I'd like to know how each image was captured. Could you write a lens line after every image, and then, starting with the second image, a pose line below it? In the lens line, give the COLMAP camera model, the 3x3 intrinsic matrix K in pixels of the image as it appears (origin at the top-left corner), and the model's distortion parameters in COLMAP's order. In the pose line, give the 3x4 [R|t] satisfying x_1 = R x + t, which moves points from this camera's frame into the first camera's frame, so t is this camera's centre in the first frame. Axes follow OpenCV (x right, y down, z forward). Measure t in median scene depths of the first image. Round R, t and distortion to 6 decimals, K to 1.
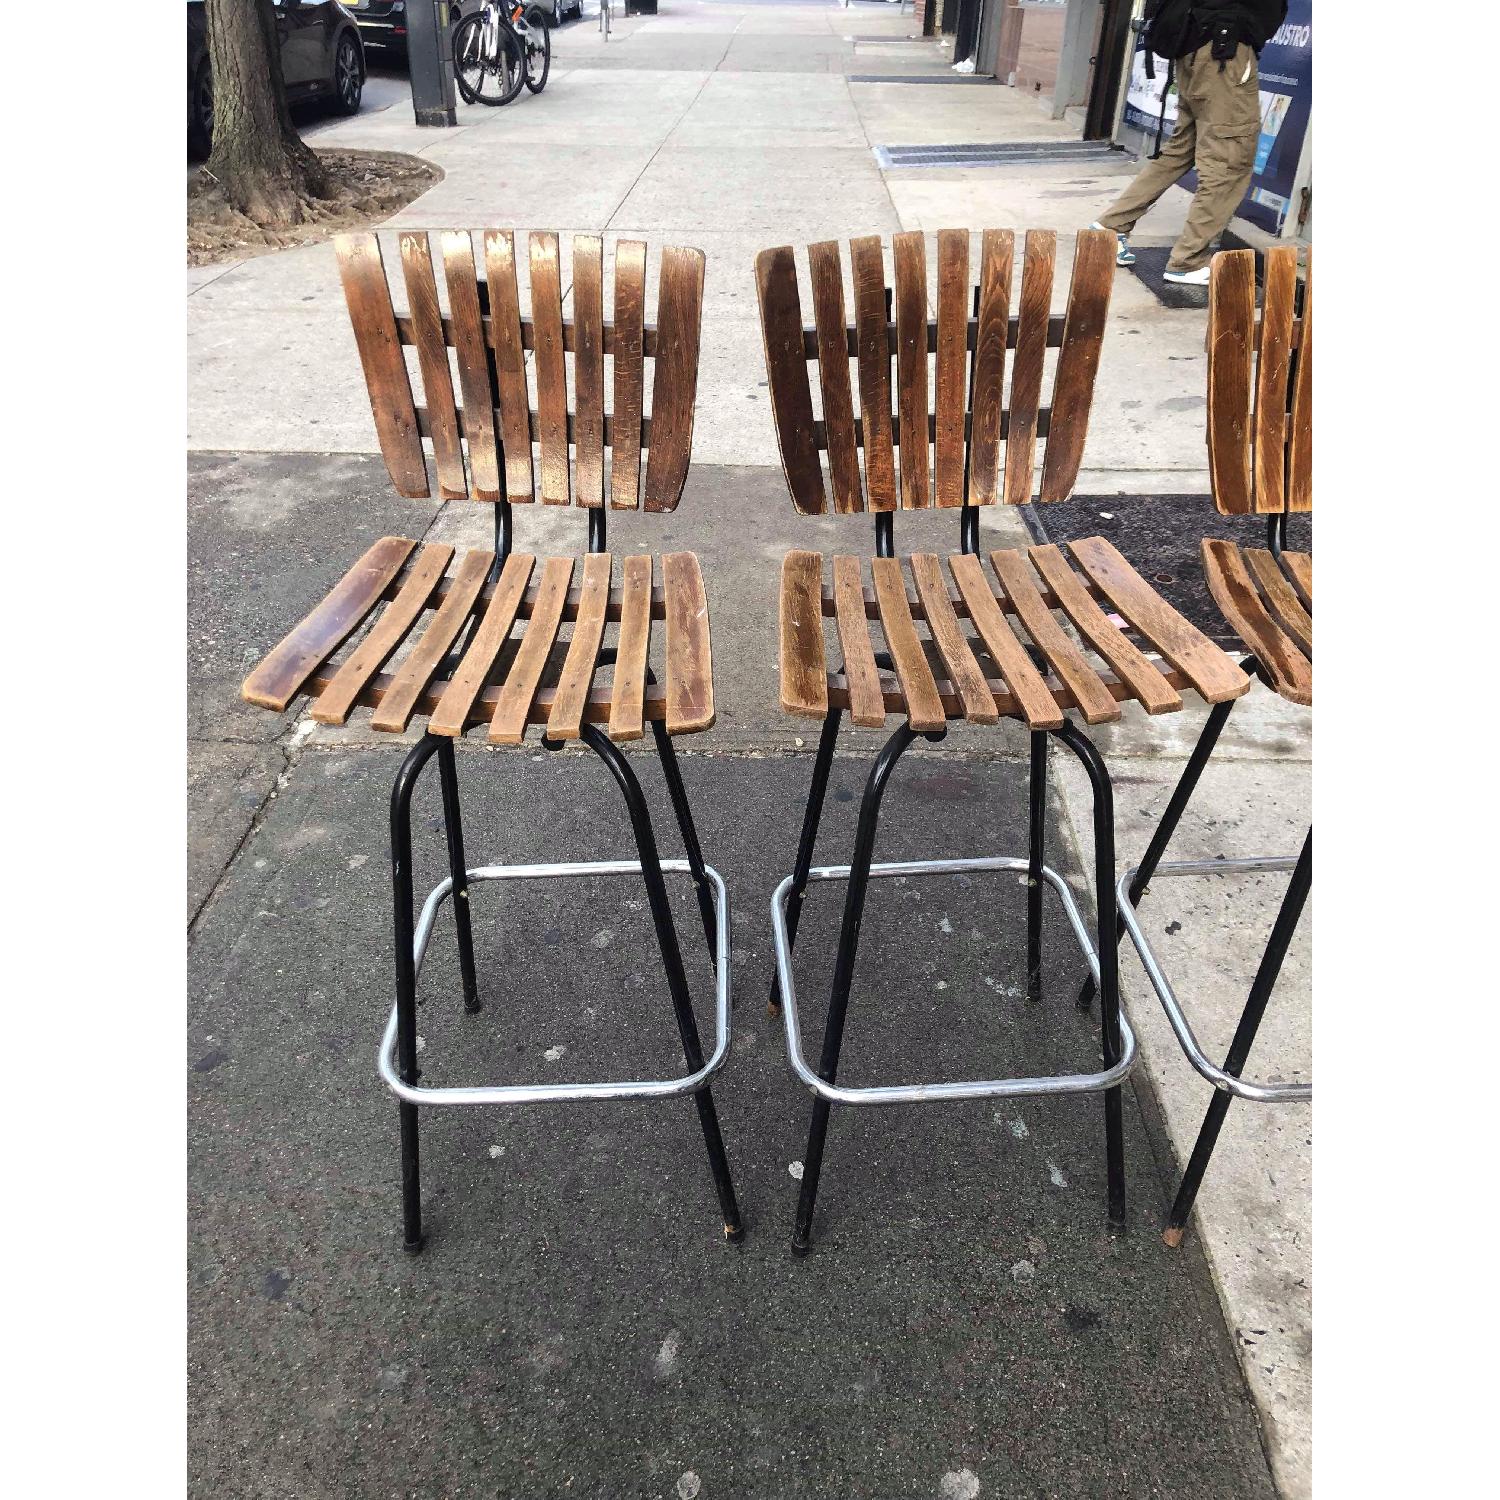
lens RADIAL K [[1238.9, 0, 751.9], [0, 1238.9, 738.5], [0, 0, 1]] dist [0.030330, -0.028690]
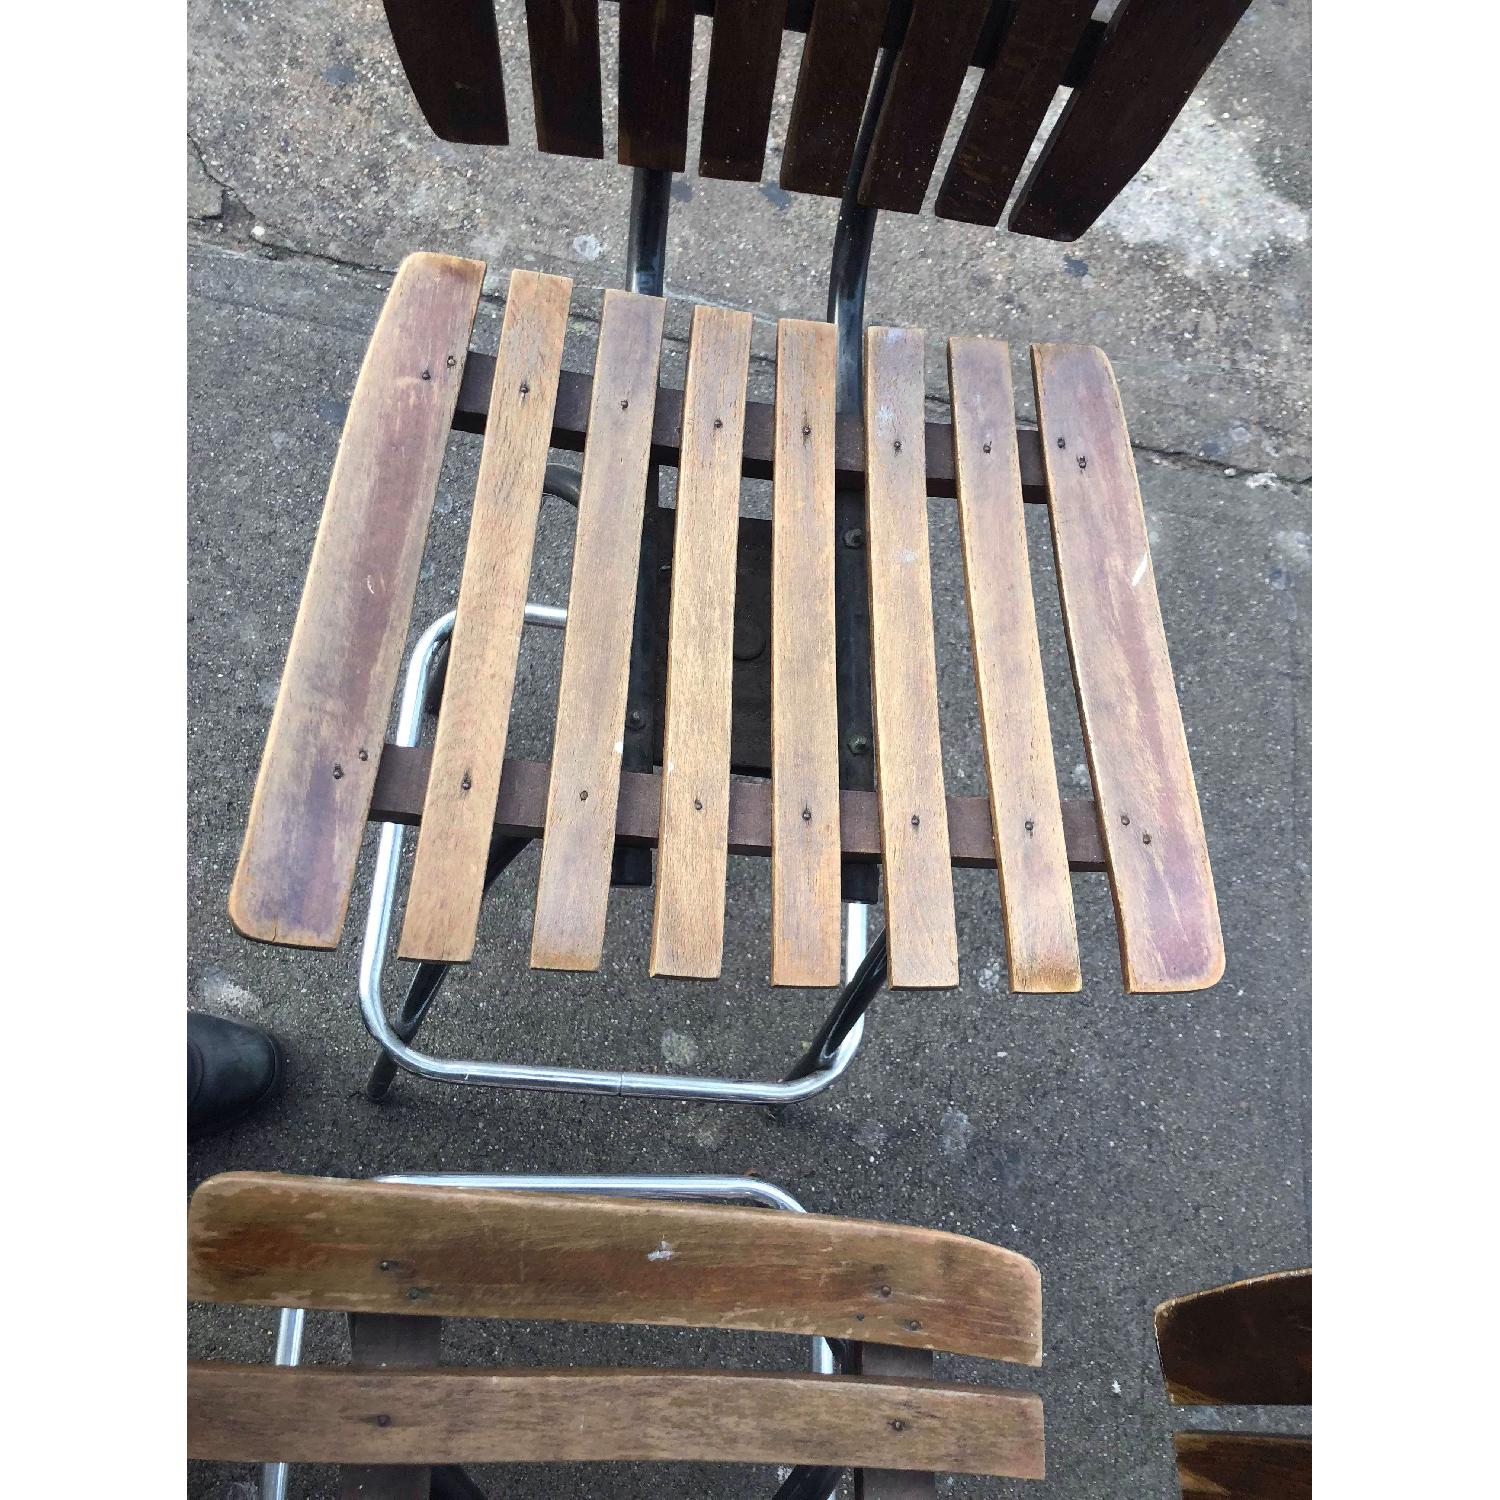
lens RADIAL K [[1238.9, 0, 759.1], [0, 1238.9, 755.7], [0, 0, 1]] dist [0.030330, -0.028690]
pose [[-0.080625, 0.949259, -0.303985, 0.004230], [-0.715502, 0.157209, 0.680692, -0.256282], [0.693942, 0.272383, 0.666522, 0.458070]]
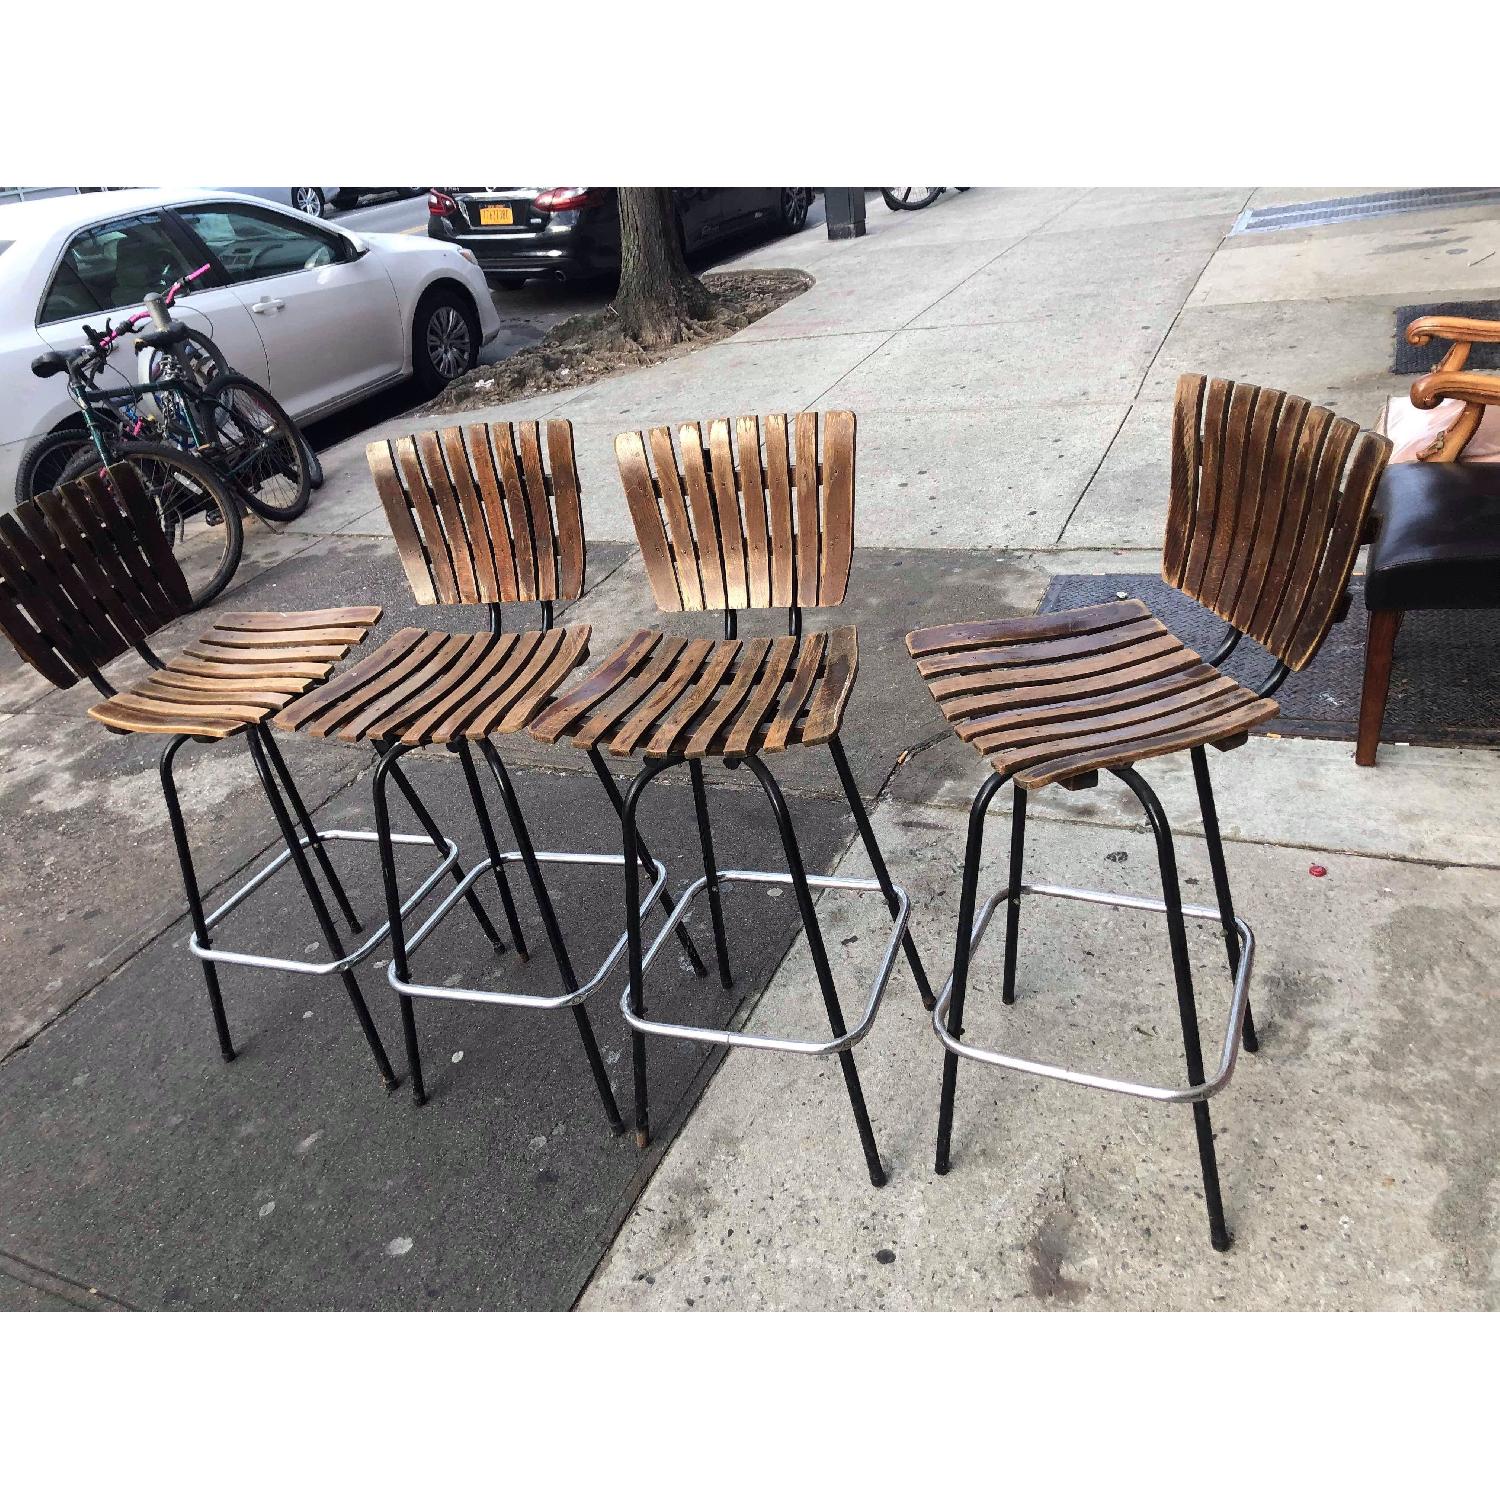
lens RADIAL K [[1238.9, 0, 745.7], [0, 1238.9, 725.2], [0, 0, 1]] dist [0.030330, -0.028690]
pose [[0.910012, 0.051891, -0.411323, 0.739031], [-0.074894, 0.996389, -0.039996, -0.000492], [0.407762, 0.067202, 0.910612, -0.159462]]
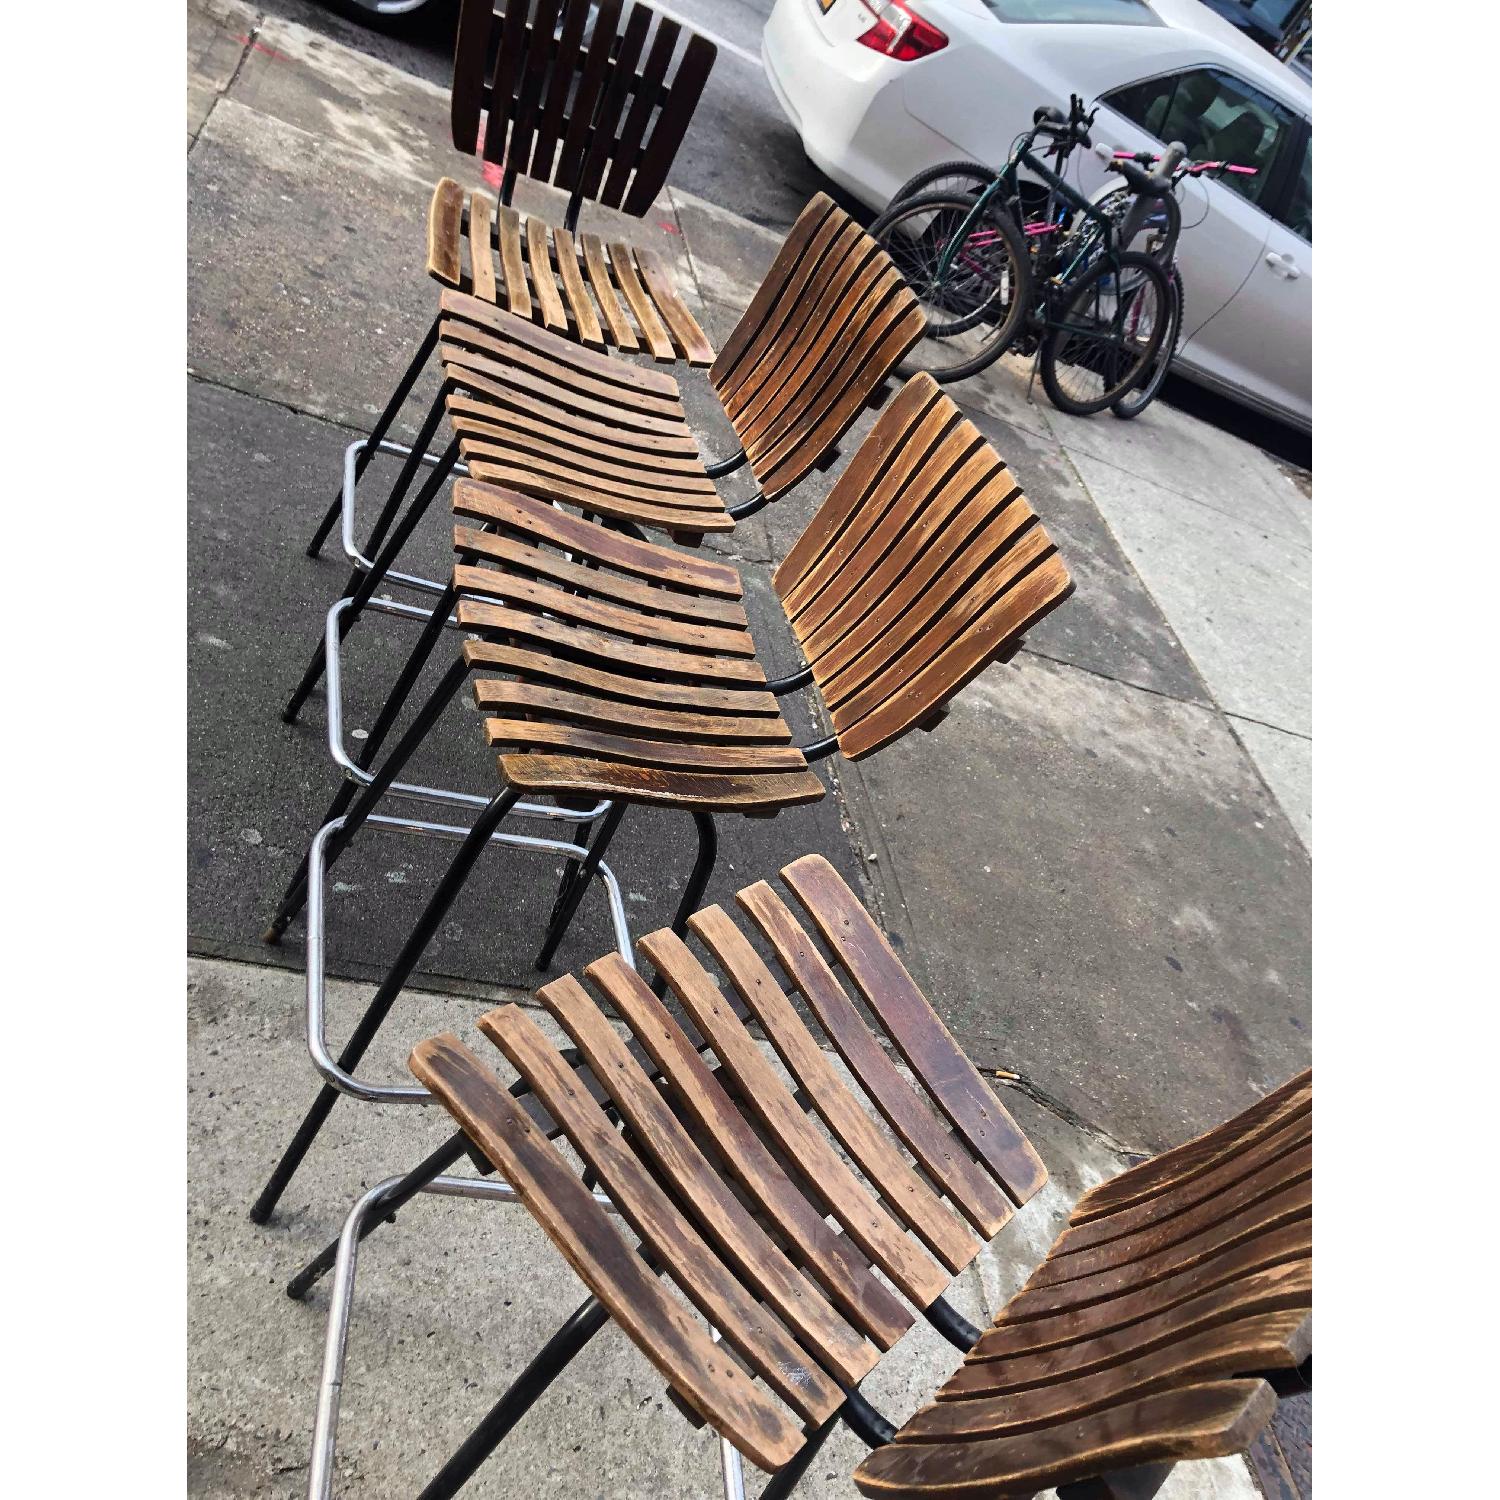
lens RADIAL K [[1238.9, 0, 755.1], [0, 1238.9, 756.5], [0, 0, 1]] dist [0.030330, -0.028690]
pose [[0.181862, 0.695004, -0.695626, 0.829757], [-0.854466, 0.461790, 0.237989, -0.240439], [0.486636, 0.551107, 0.677839, 0.277157]]
